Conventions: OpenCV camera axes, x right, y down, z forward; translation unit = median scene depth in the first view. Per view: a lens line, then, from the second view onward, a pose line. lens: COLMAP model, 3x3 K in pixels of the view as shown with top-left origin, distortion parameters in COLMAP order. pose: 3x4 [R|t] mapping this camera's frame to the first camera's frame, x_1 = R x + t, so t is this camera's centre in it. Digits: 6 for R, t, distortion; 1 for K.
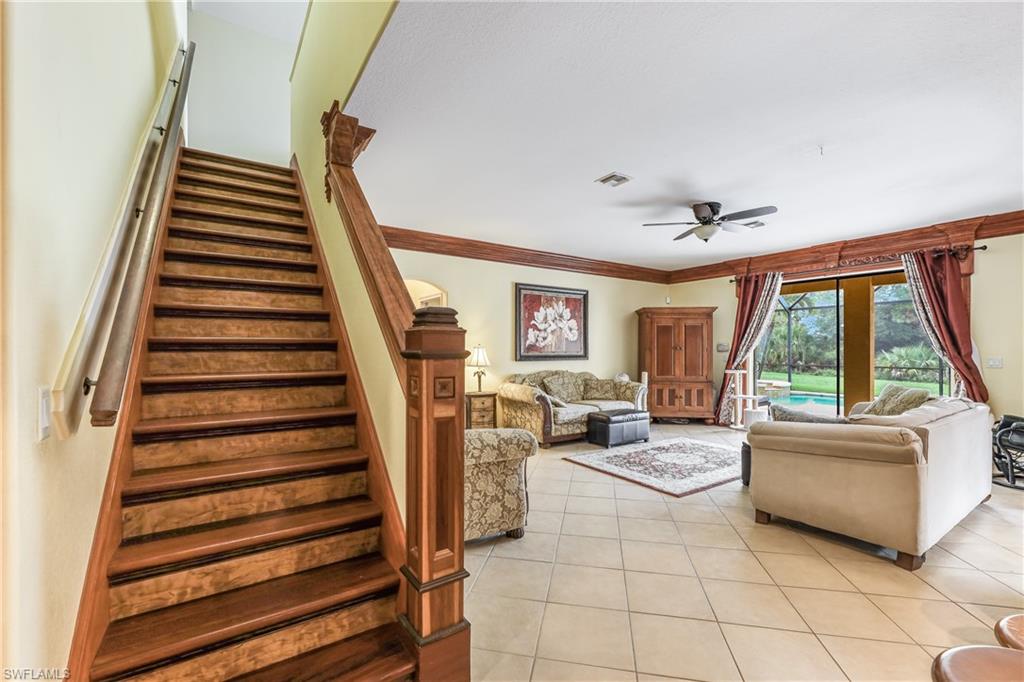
lens RADIAL K [[431.0, 0, 508.4], [0, 431.0, 350.0], [0, 0, 1]] dist [0.000881, 0.001499]
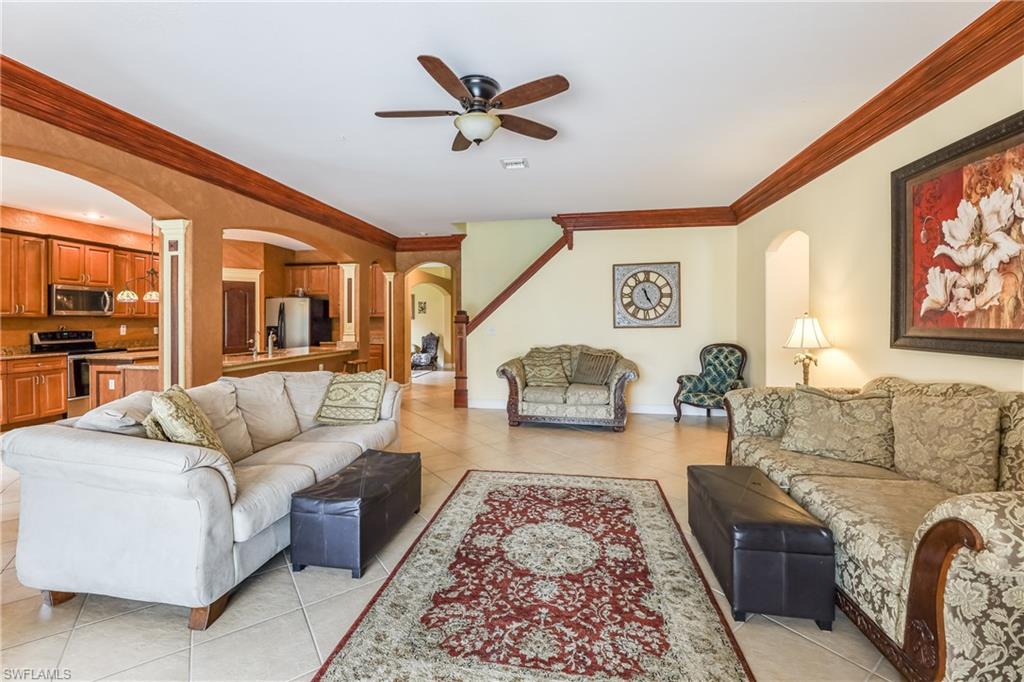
lens RADIAL K [[419.0, 0, 500.1], [0, 419.0, 322.4], [0, 0, 1]] dist [-0.001907, 0.000695]
pose [[-0.683187, 0.009161, -0.730186, 0.822866], [0.000620, 0.999928, 0.011965, -0.007352], [0.730243, 0.007721, -0.683143, 1.348988]]
